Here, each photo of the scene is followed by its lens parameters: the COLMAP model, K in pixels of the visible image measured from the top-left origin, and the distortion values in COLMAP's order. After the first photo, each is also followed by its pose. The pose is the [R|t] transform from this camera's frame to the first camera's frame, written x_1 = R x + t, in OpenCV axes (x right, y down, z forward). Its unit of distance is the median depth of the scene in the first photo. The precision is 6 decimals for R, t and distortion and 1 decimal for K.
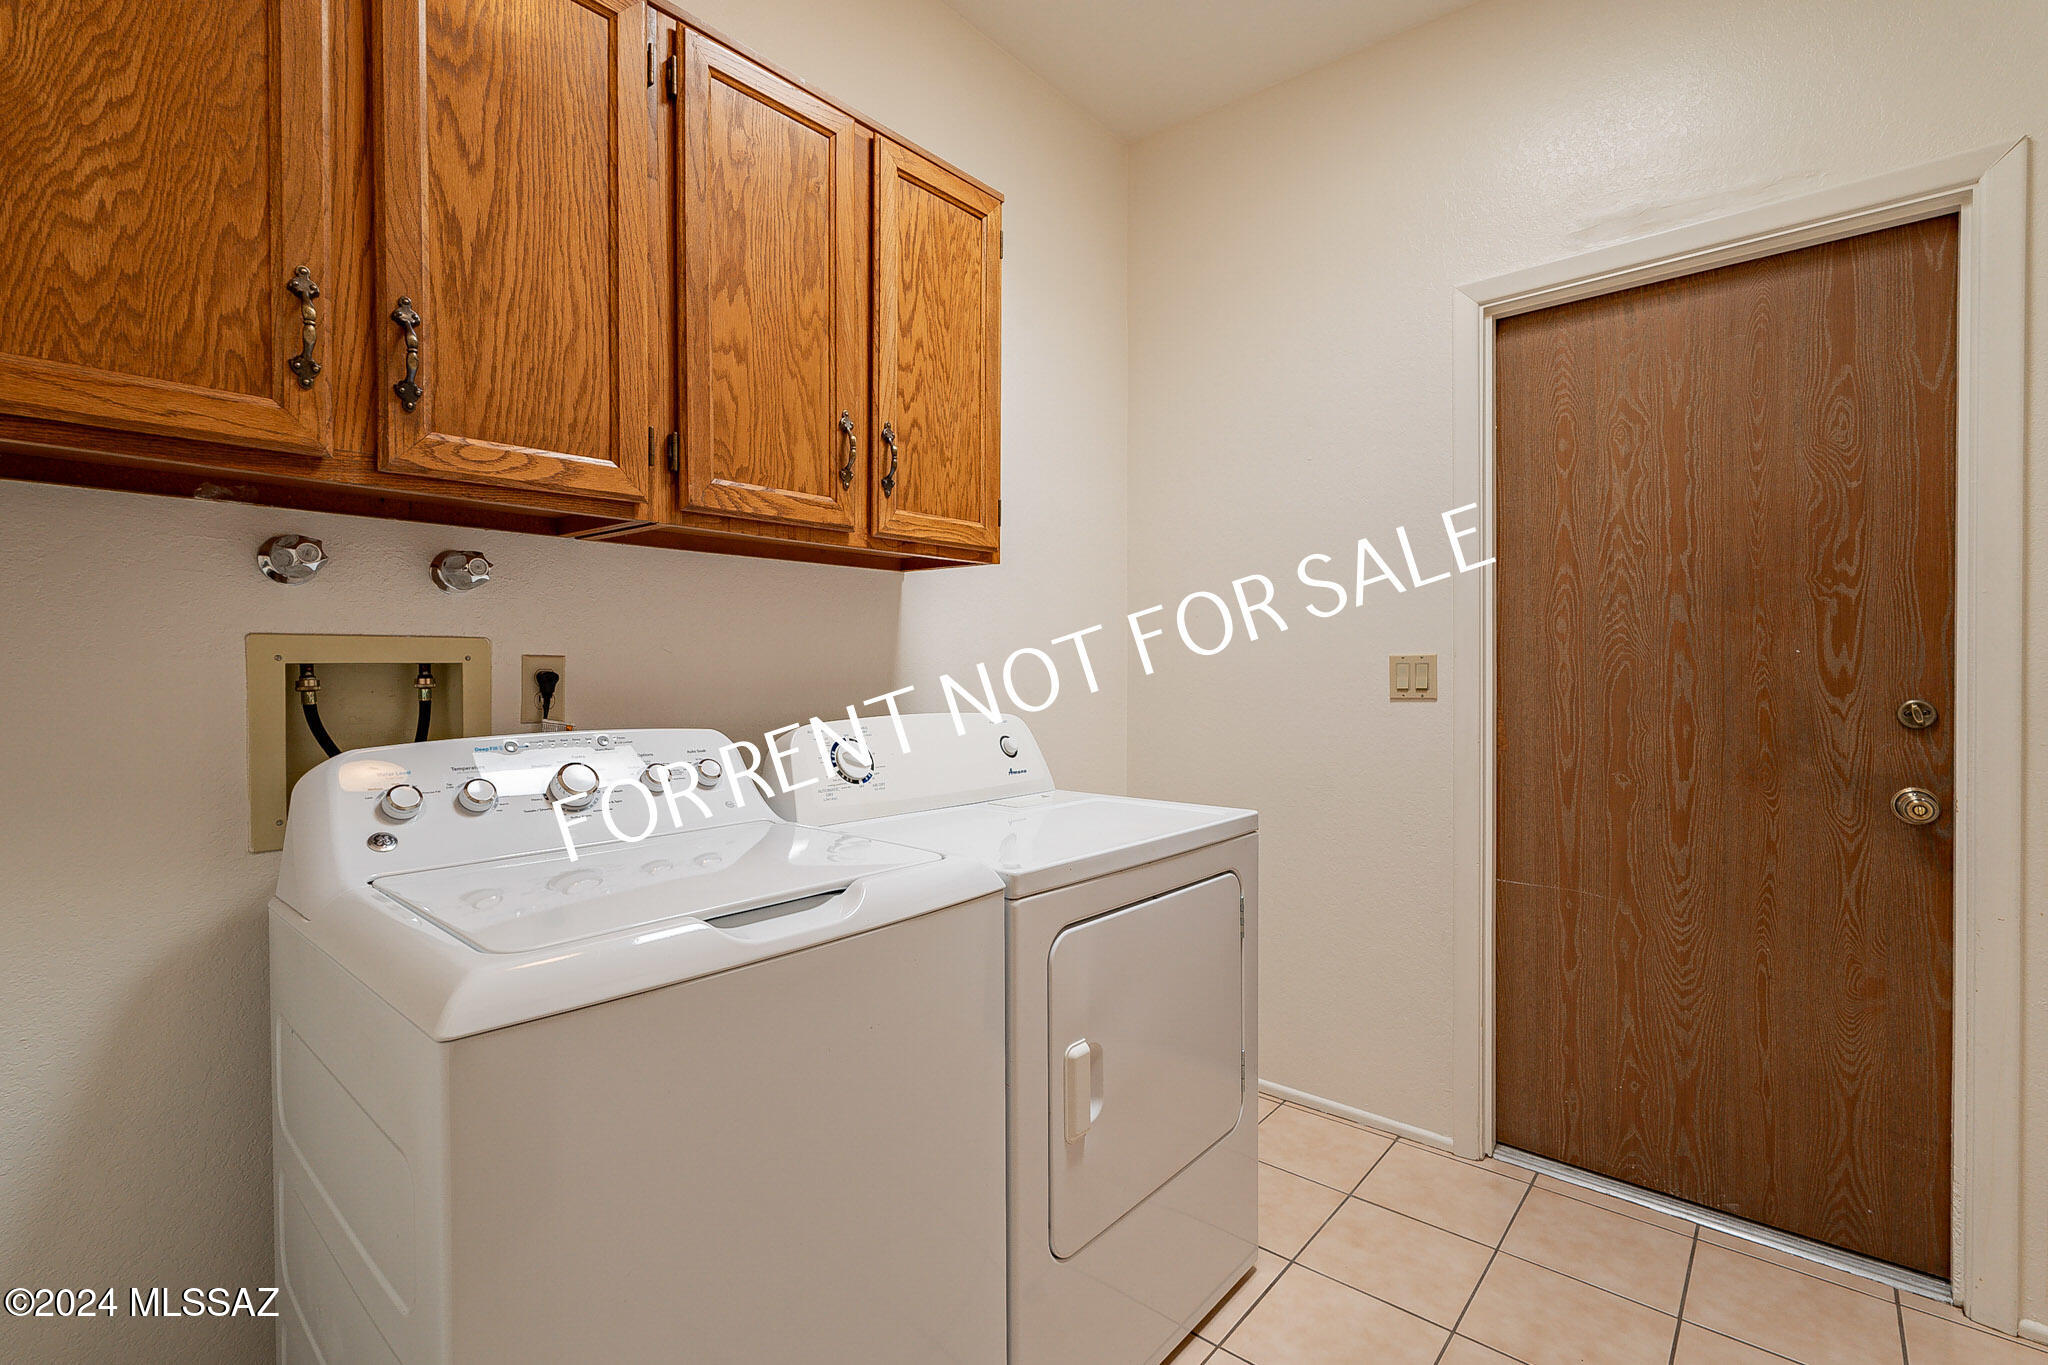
lens RADIAL K [[899.9, 0, 1022.2], [0, 899.9, 672.6], [0, 0, 1]] dist [-0.010649, -0.000803]
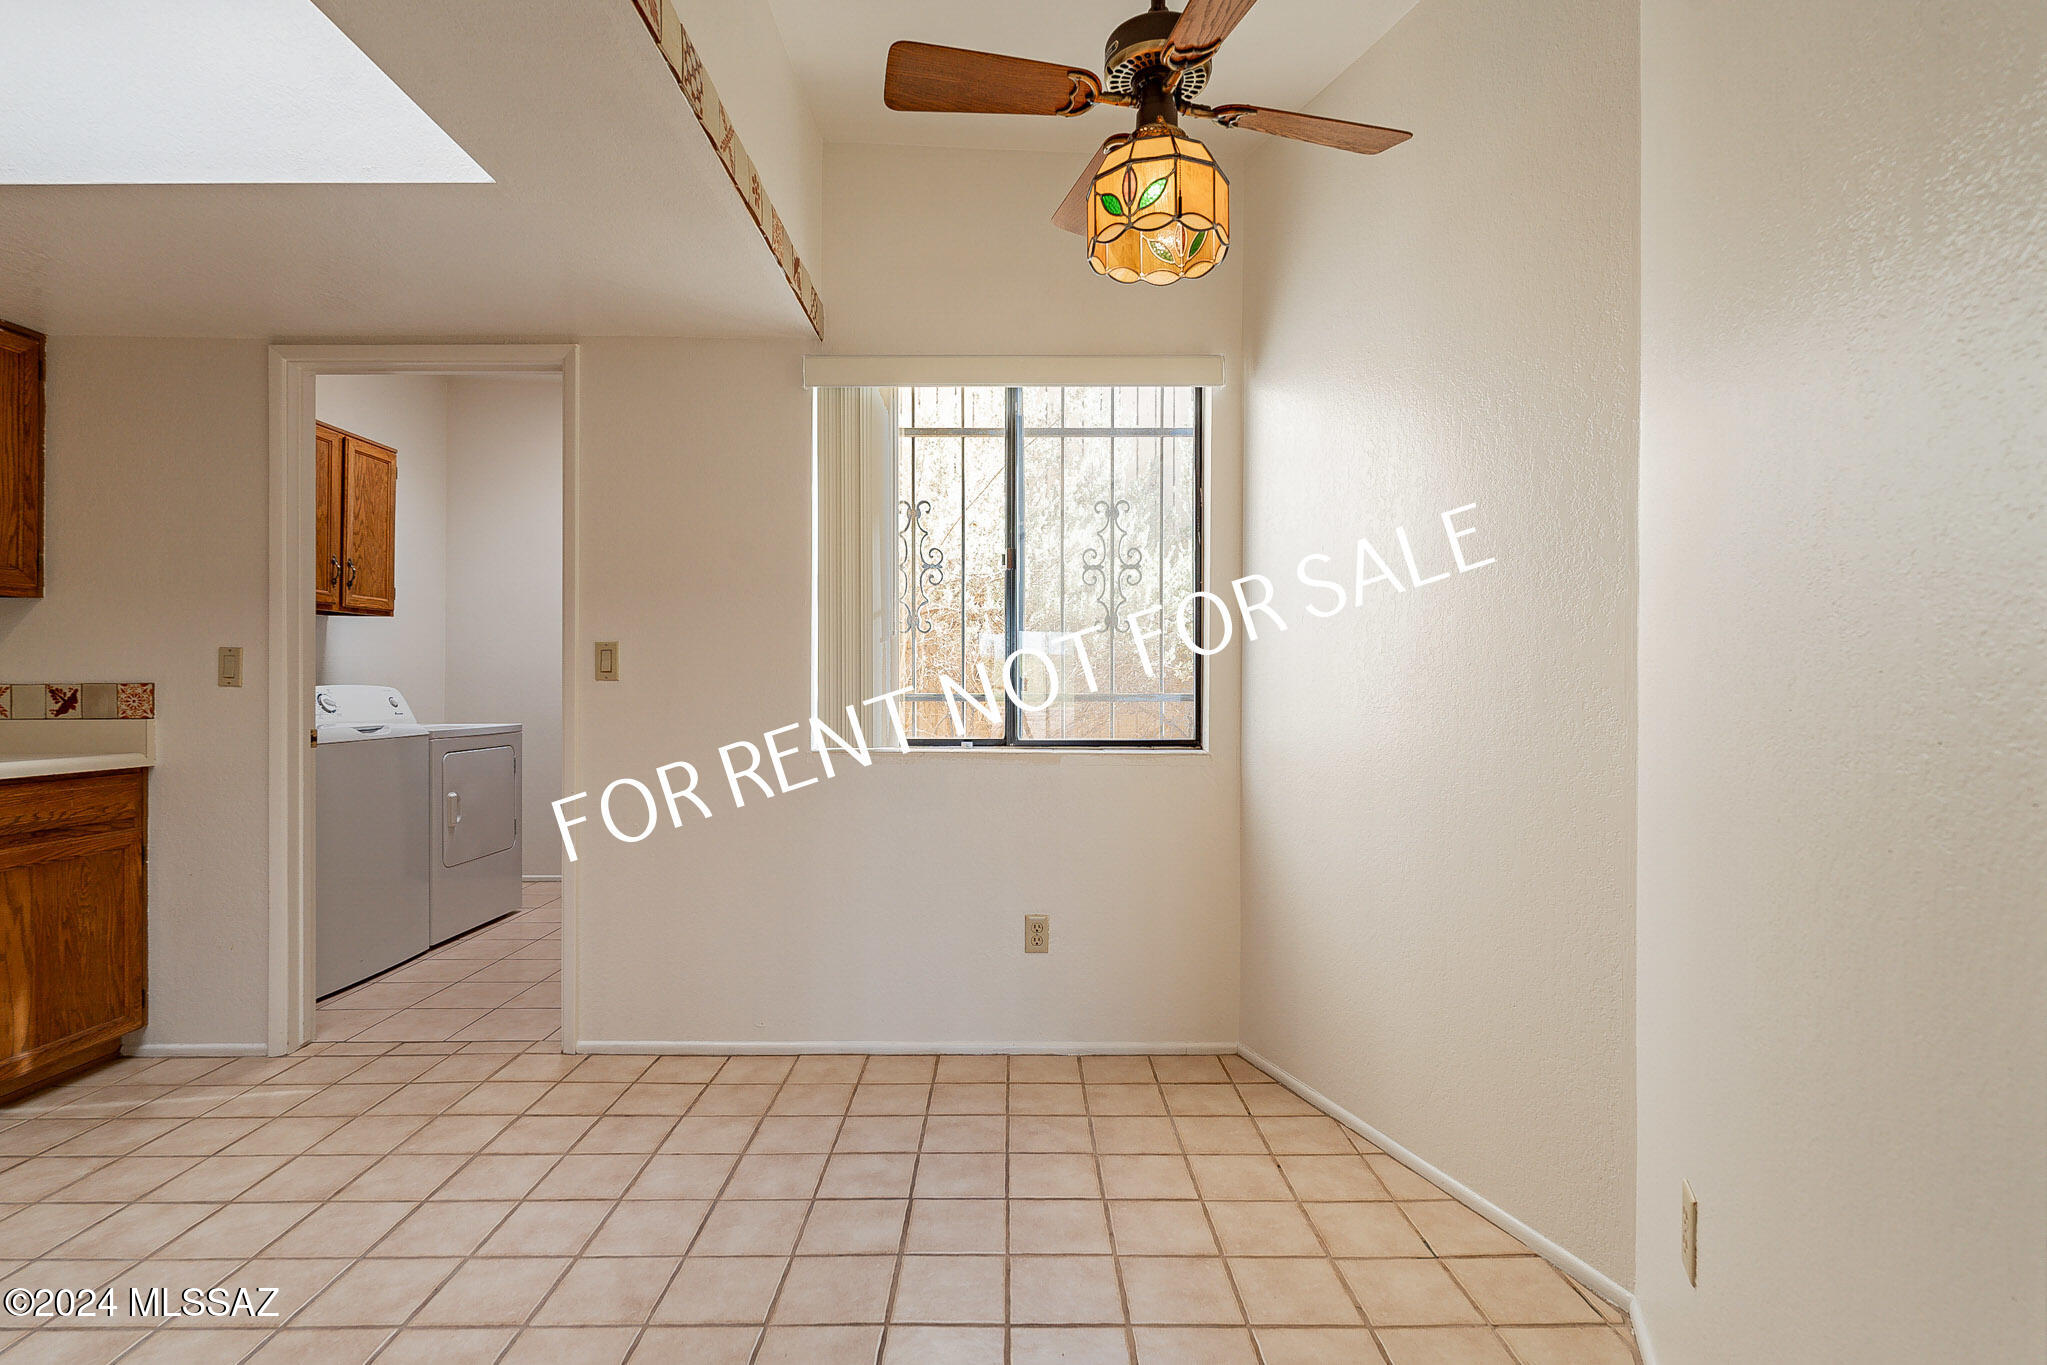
lens RADIAL K [[975.4, 0, 1023.1], [0, 975.4, 681.5], [0, 0, 1]] dist [0.000544, 0.000016]
pose [[0.748984, 0.005406, 0.662566, -0.506539], [0.000406, 0.999963, -0.008617, 0.065406], [-0.662588, 0.006723, 0.748954, -2.021565]]
